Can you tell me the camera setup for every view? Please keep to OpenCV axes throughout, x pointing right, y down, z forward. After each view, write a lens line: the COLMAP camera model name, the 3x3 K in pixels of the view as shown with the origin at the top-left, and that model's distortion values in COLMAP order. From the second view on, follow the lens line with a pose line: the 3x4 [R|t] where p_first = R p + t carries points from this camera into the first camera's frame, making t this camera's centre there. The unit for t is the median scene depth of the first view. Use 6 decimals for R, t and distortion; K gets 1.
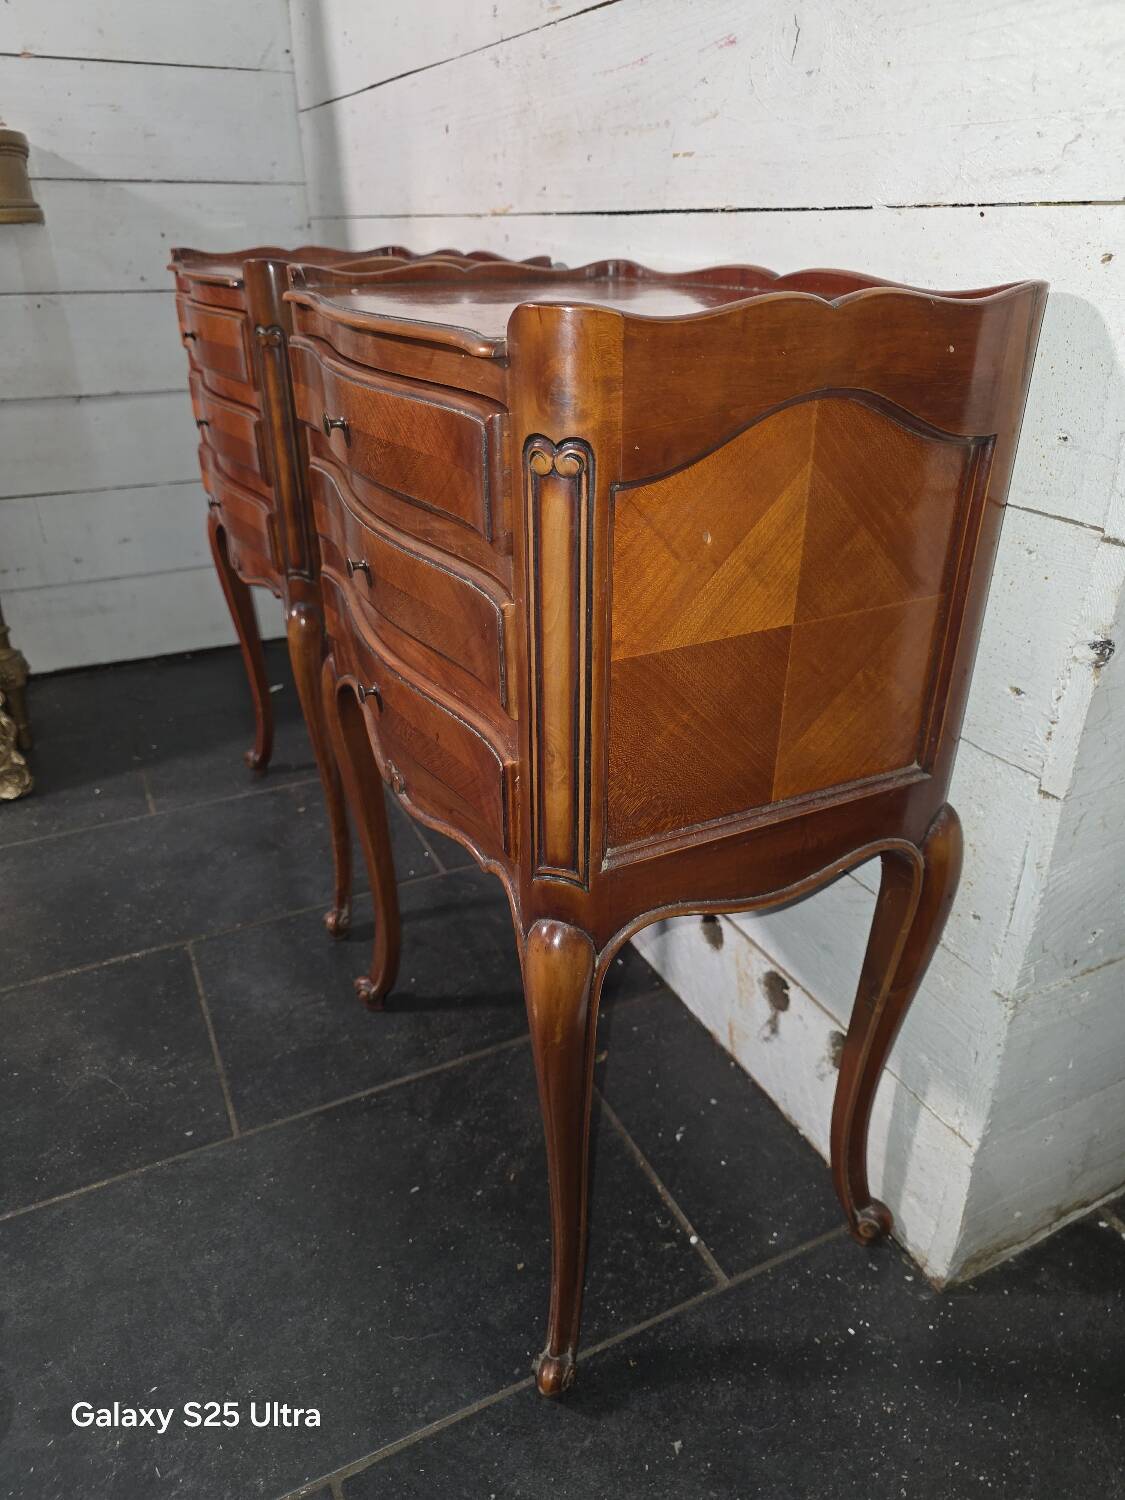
lens RADIAL K [[1023.2, 0, 561.6], [0, 1023.2, 749.3], [0, 0, 1]] dist [0.009967, -0.004736]
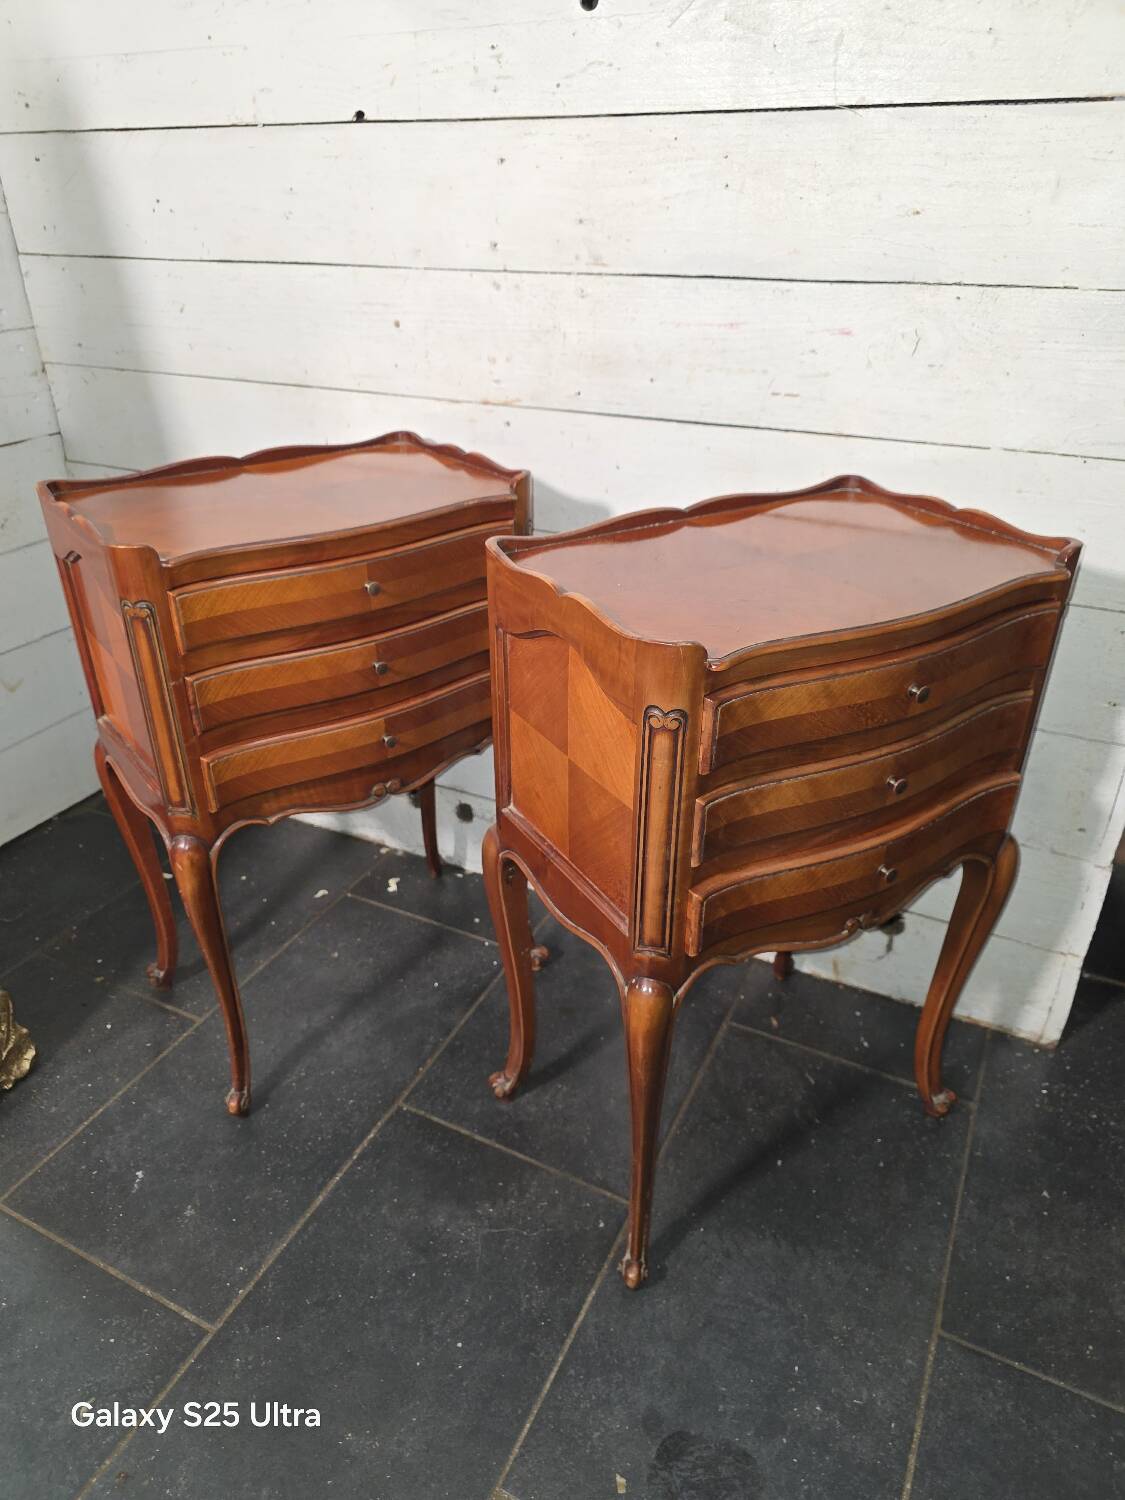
lens RADIAL K [[1016.9, 0, 542.0], [0, 1016.9, 756.8], [0, 0, 1]] dist [0.022264, -0.017495]
pose [[0.799161, -0.297642, 0.522256, -0.947083], [0.278344, 0.953284, 0.117367, -0.326951], [-0.532791, 0.051572, 0.844674, 0.006837]]
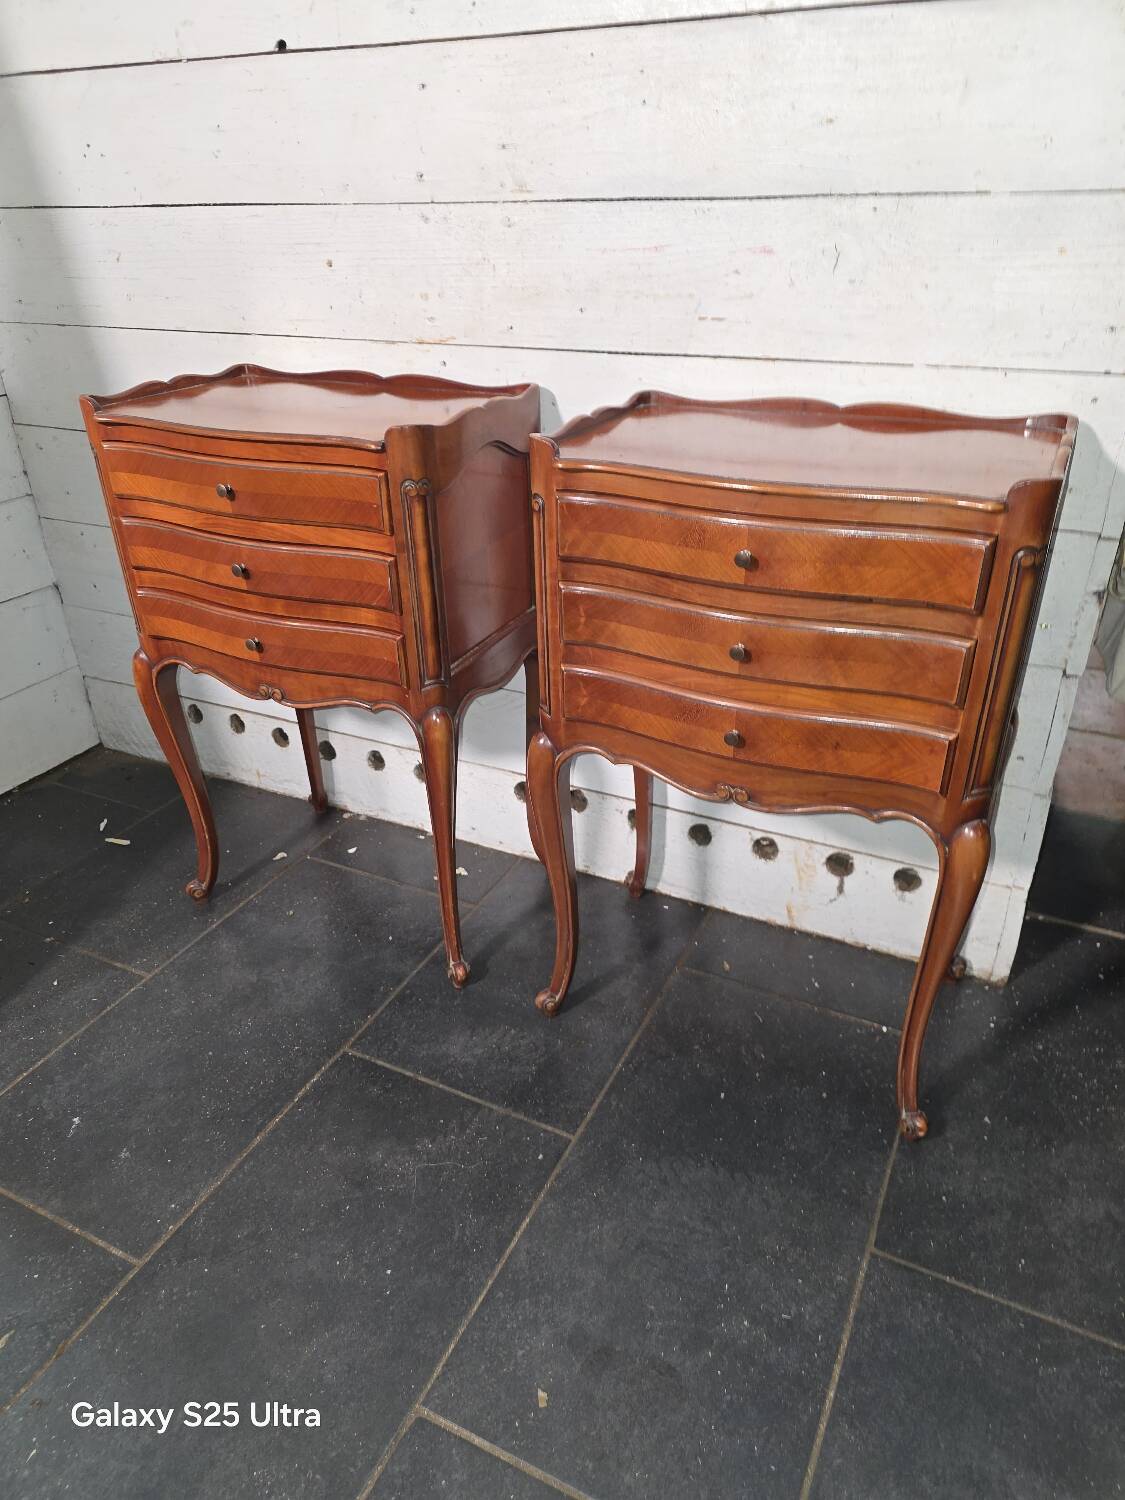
lens RADIAL K [[1014.2, 0, 568.4], [0, 1014.2, 774.7], [0, 0, 1]] dist [0.035179, -0.025565]
pose [[0.789622, -0.312160, 0.528254, -0.888261], [0.293238, 0.948223, 0.122005, -0.193512], [-0.538988, 0.058566, 0.840275, -0.036426]]
